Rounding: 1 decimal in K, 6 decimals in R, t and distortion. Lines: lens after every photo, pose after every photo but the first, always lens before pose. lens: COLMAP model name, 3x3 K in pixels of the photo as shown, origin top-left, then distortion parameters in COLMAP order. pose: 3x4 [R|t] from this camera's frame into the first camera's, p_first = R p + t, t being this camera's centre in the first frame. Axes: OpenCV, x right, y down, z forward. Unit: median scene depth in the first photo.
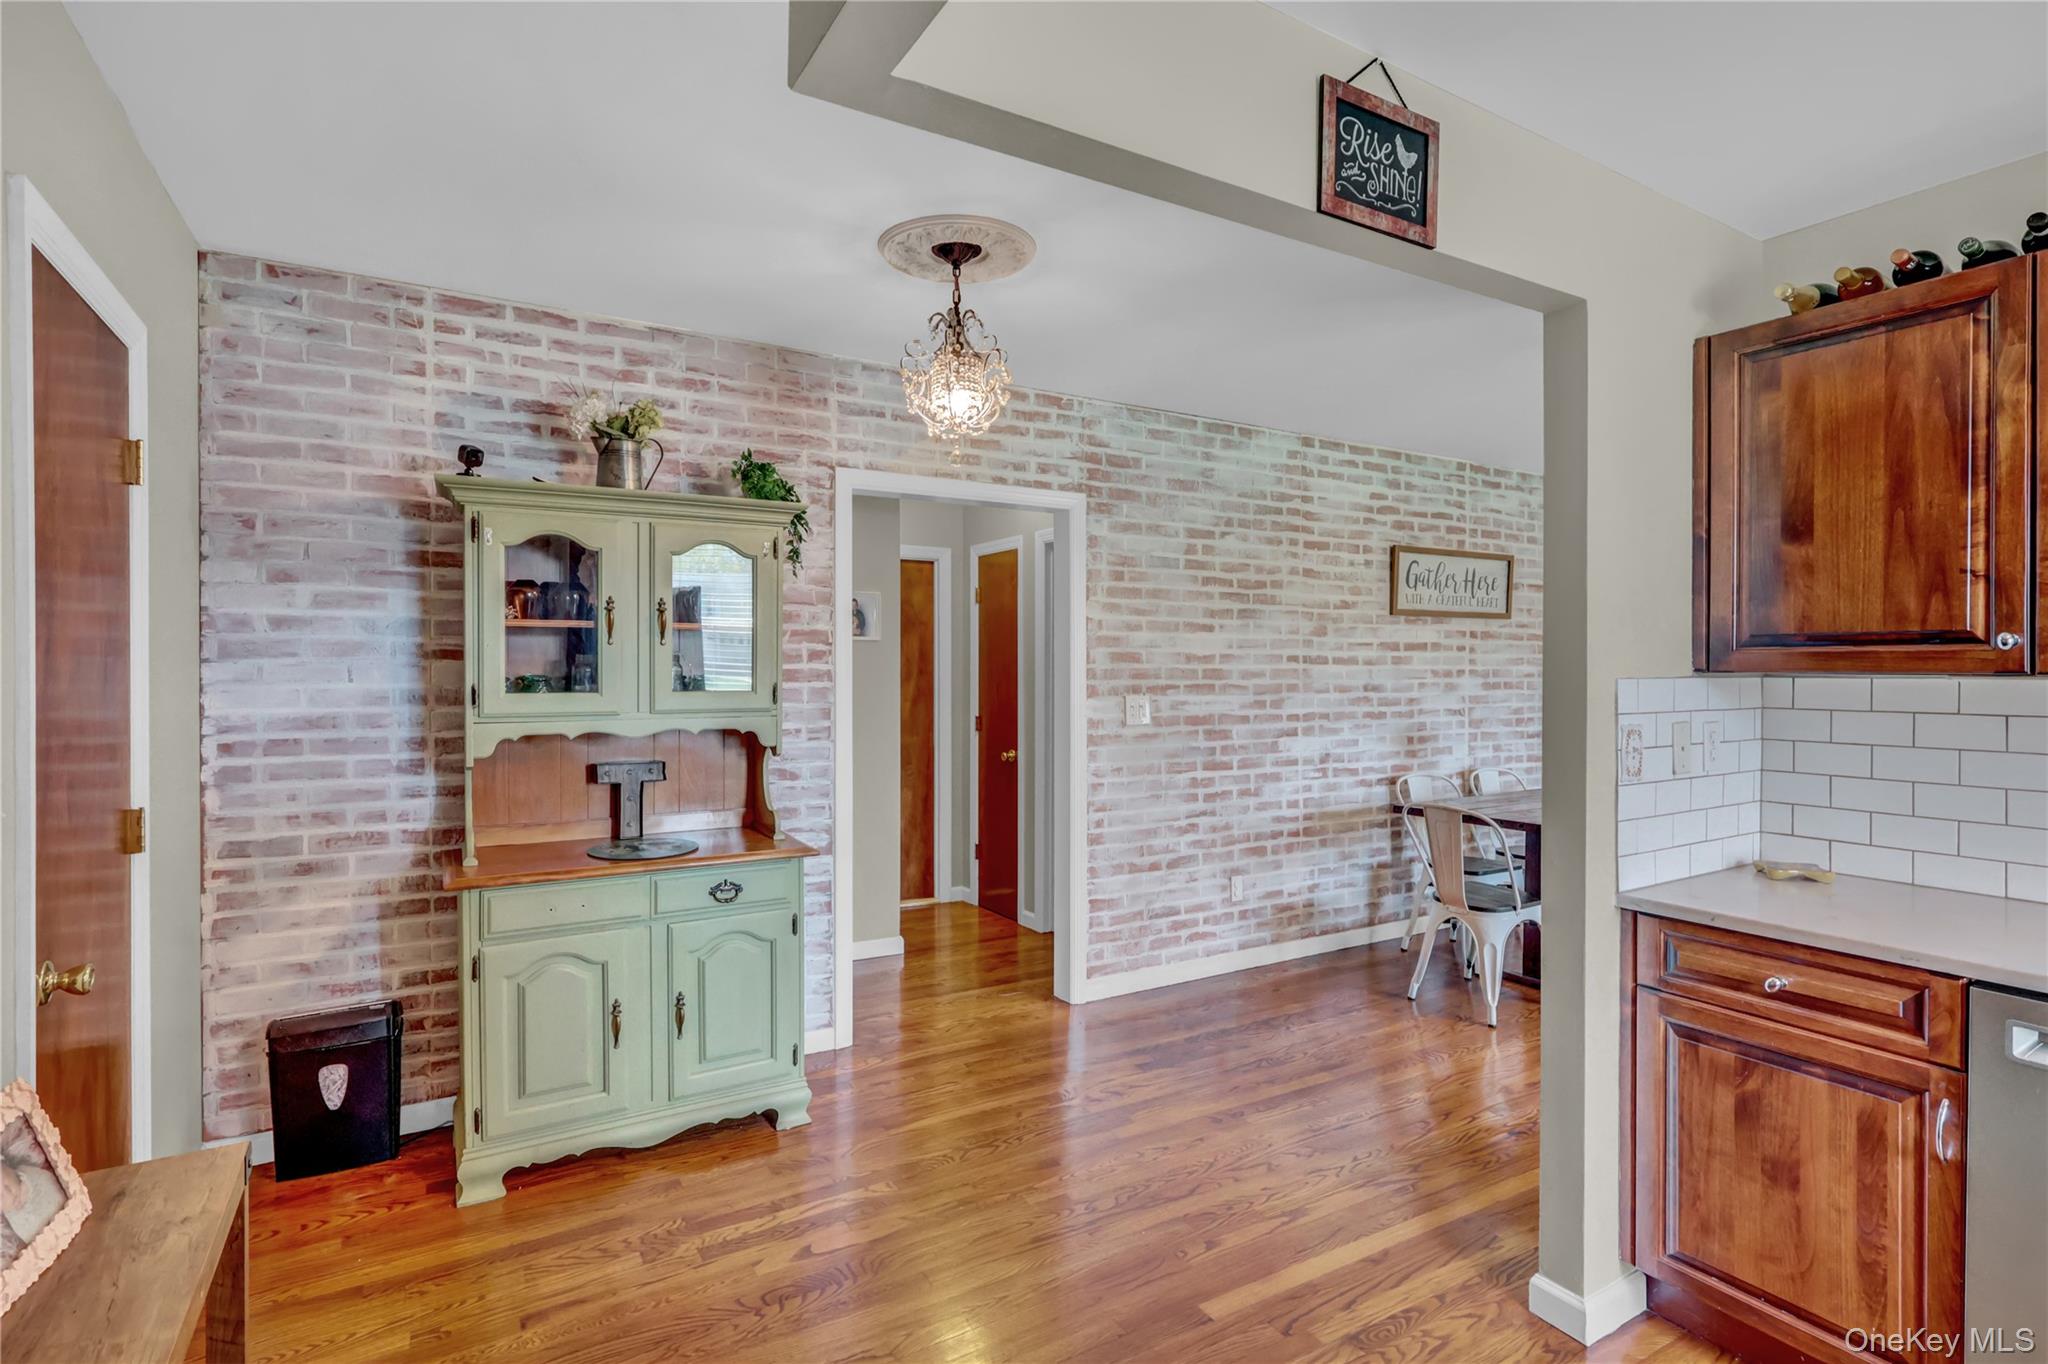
lens RADIAL K [[1016.4, 0, 1057.6], [0, 1016.4, 673.7], [0, 0, 1]] dist [-0.002399, 0.002750]
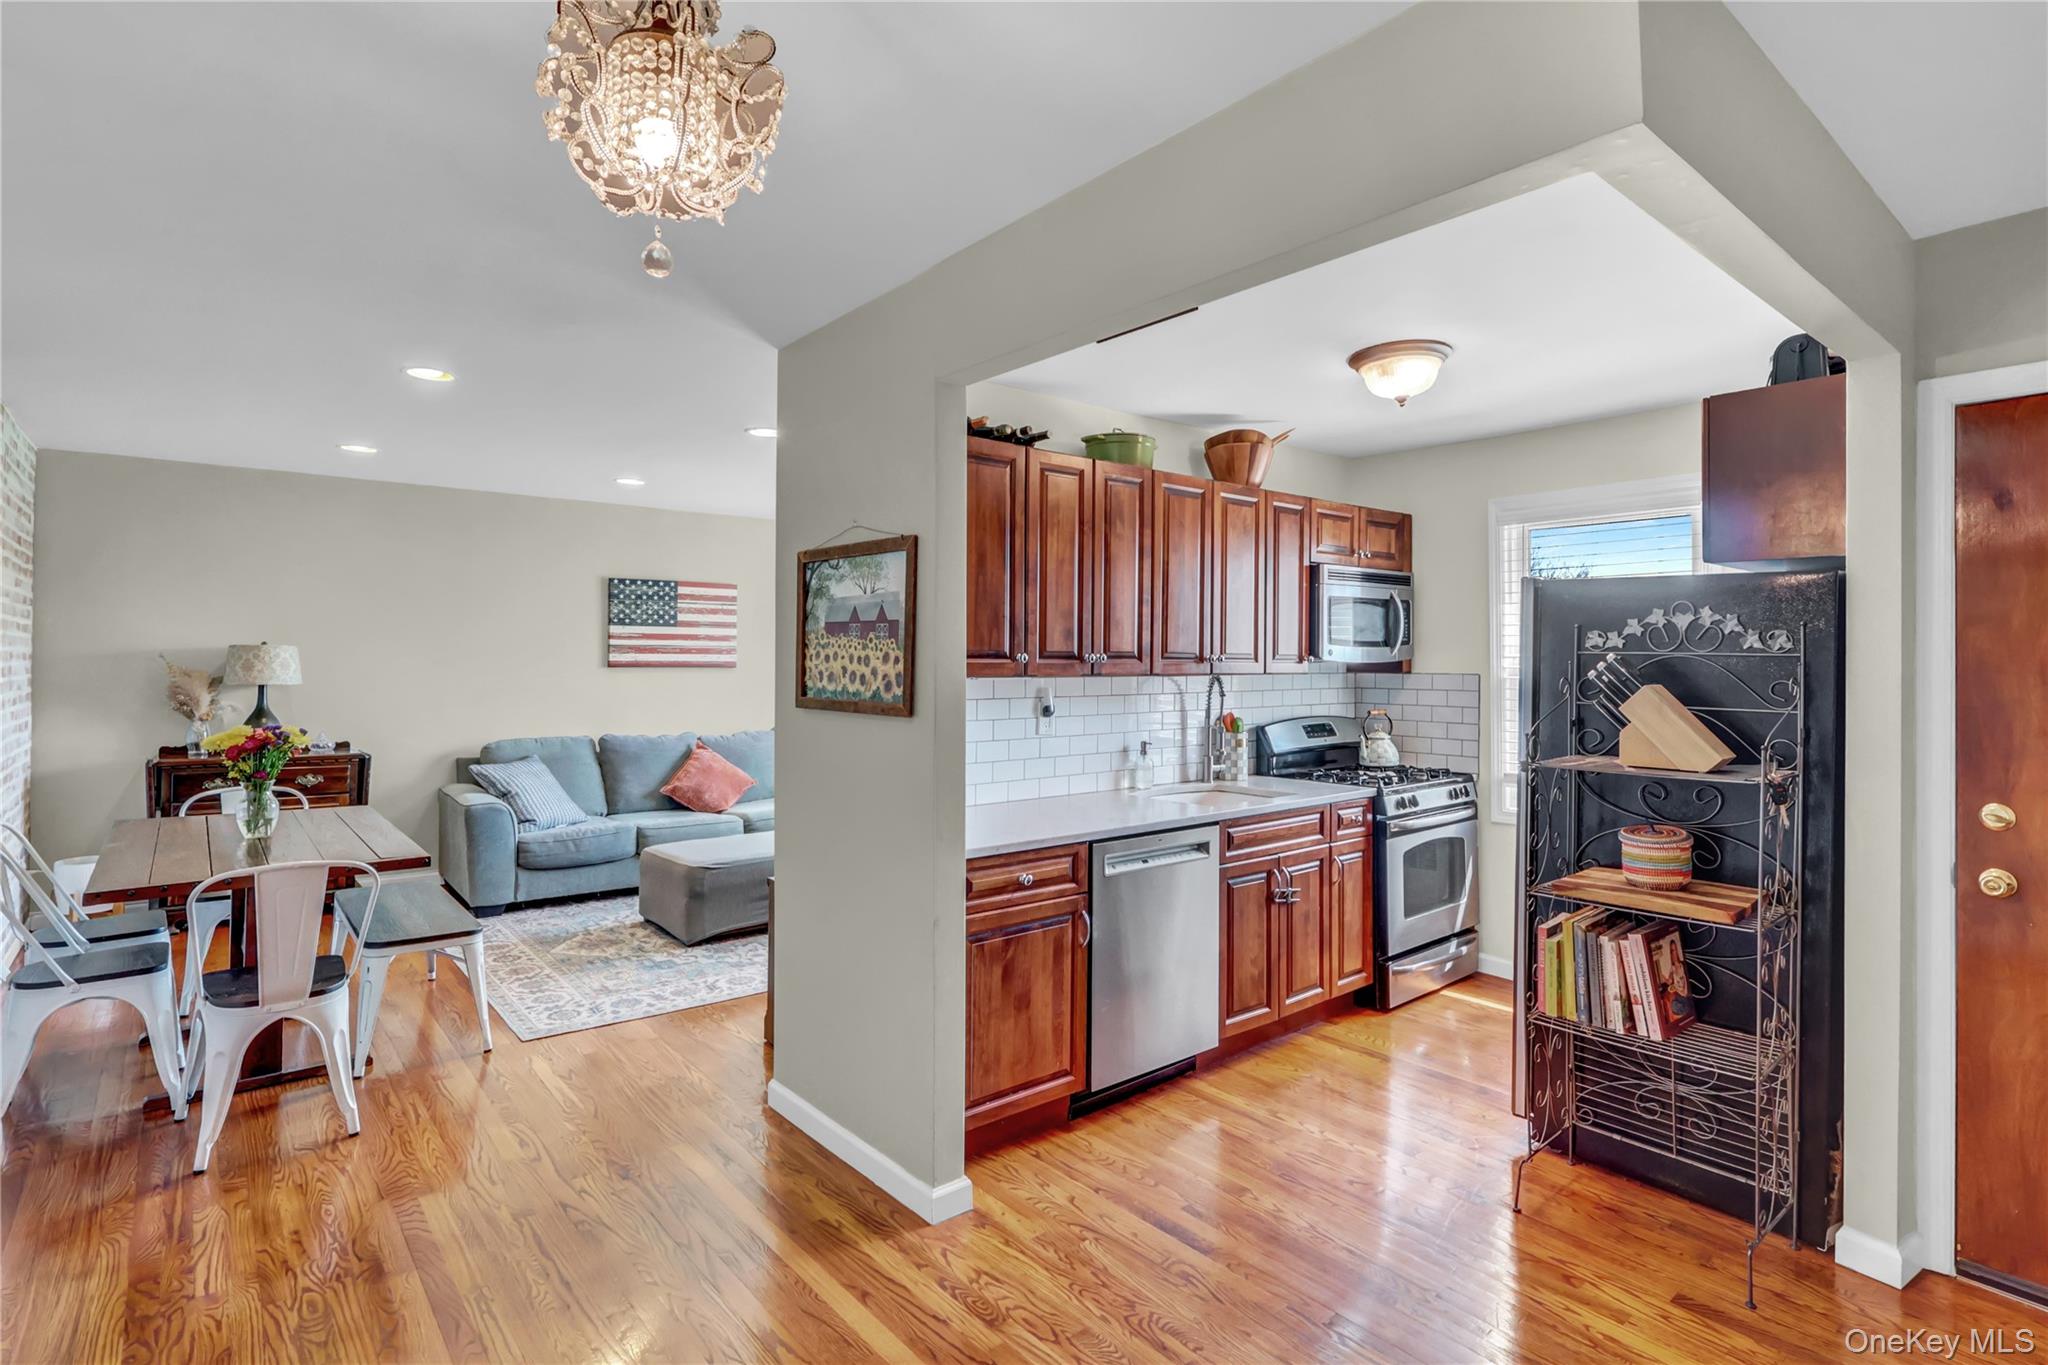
lens RADIAL K [[1016.4, 0, 1026.2], [0, 1016.4, 654.2], [0, 0, 1]] dist [-0.002399, 0.002750]
pose [[-0.130457, 0.010014, 0.991403, -0.819547], [0.003884, 0.999946, -0.009589, -0.021321], [-0.991446, 0.002599, -0.130489, 1.192446]]
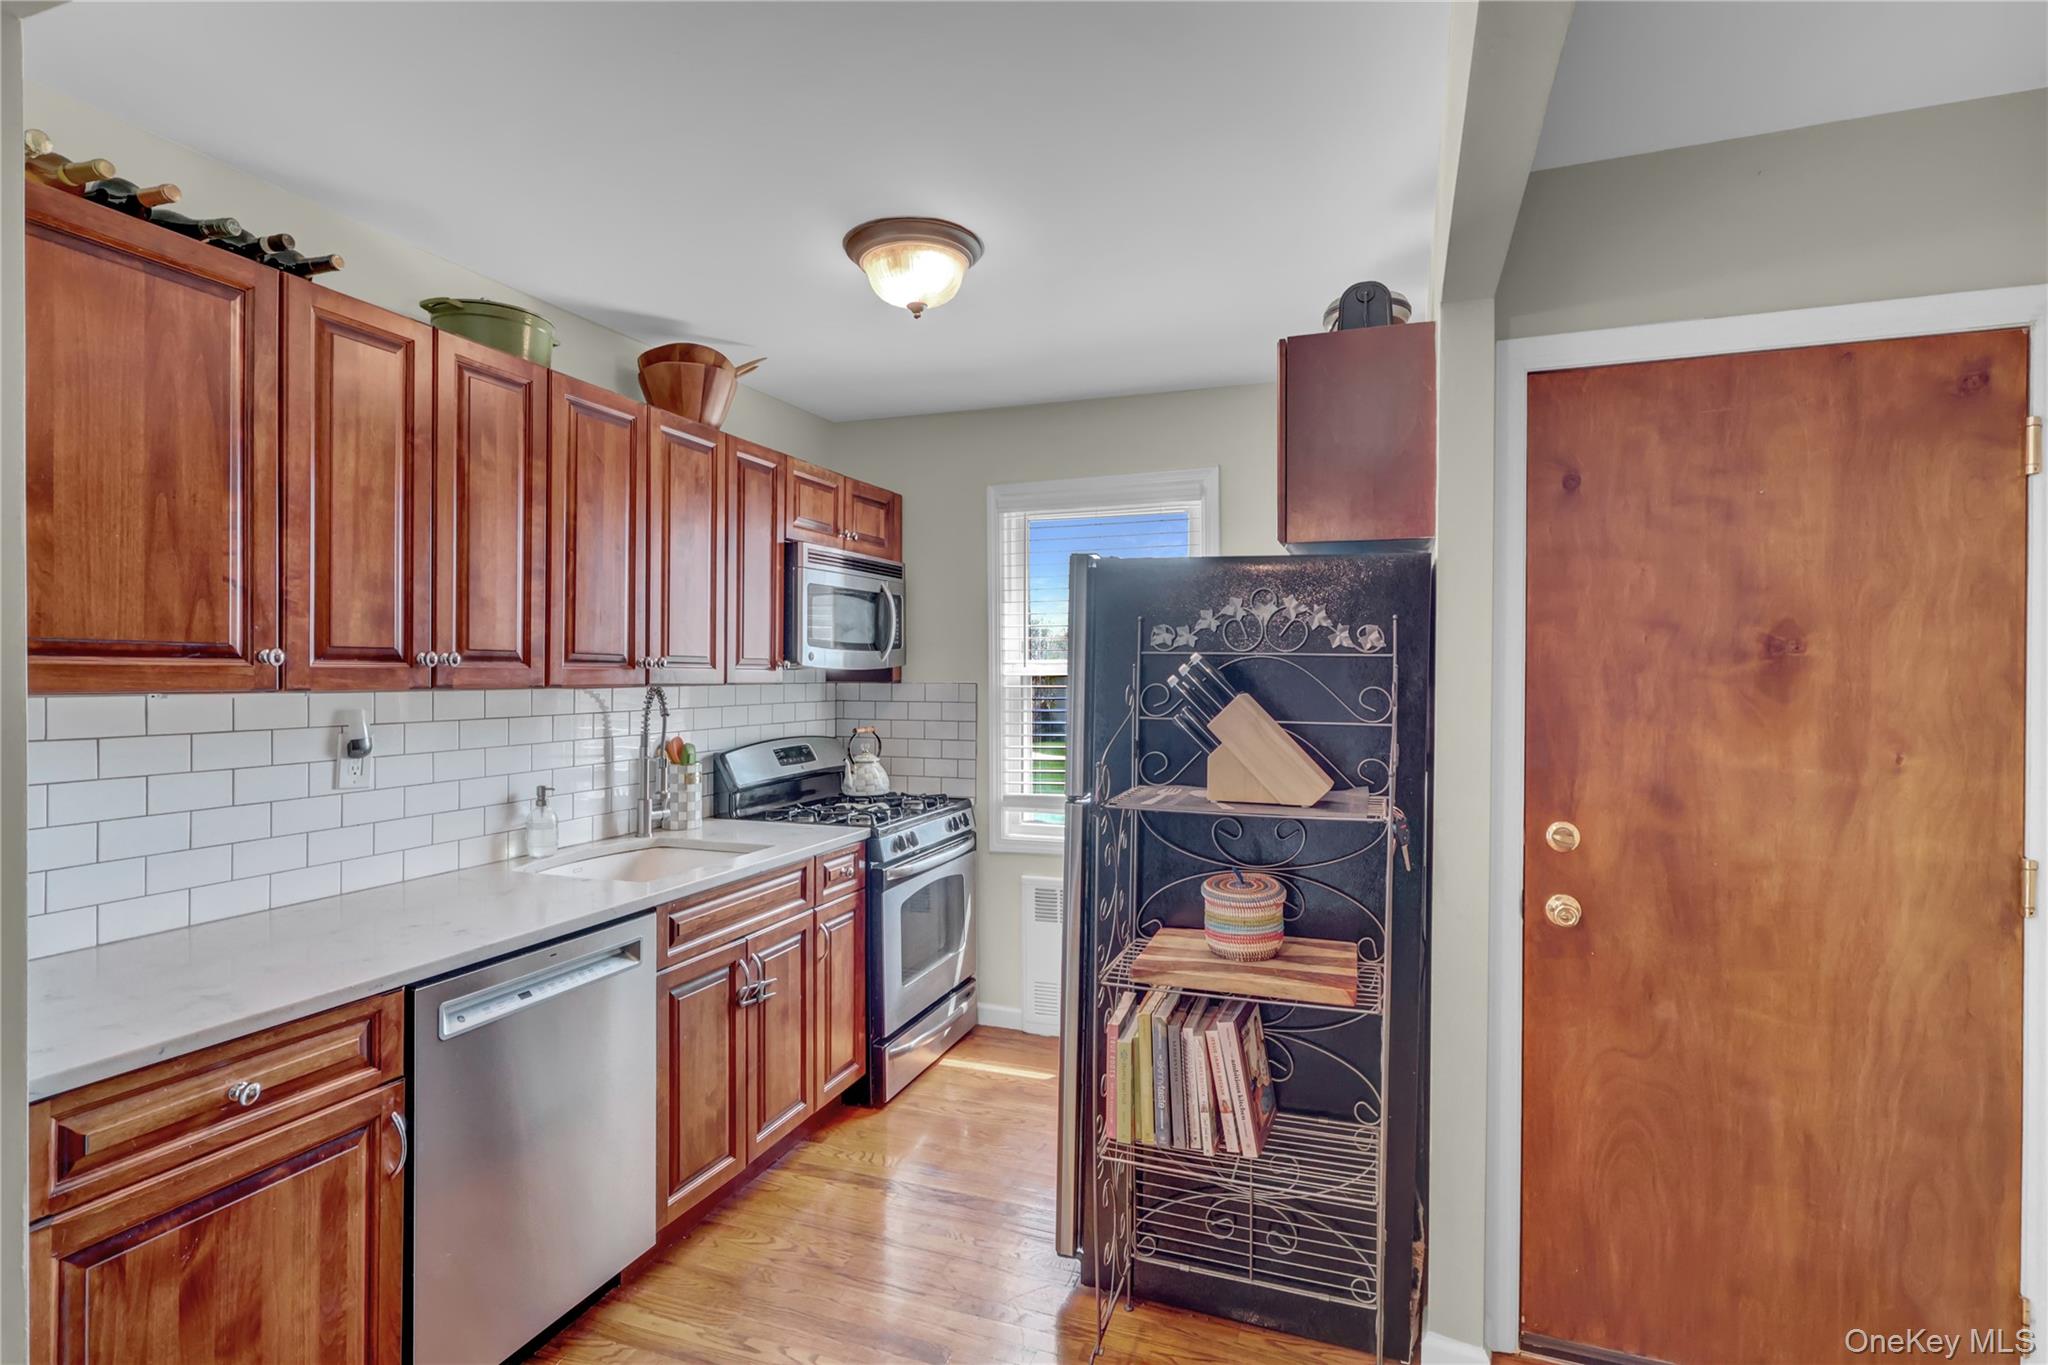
lens RADIAL K [[1016.4, 0, 1045.8], [0, 1016.4, 680.3], [0, 0, 1]] dist [-0.002399, 0.002750]
pose [[-0.620875, -0.002183, 0.783907, -0.282899], [0.005638, 0.999958, 0.007250, -0.012503], [-0.783889, 0.008921, -0.620837, 0.994768]]
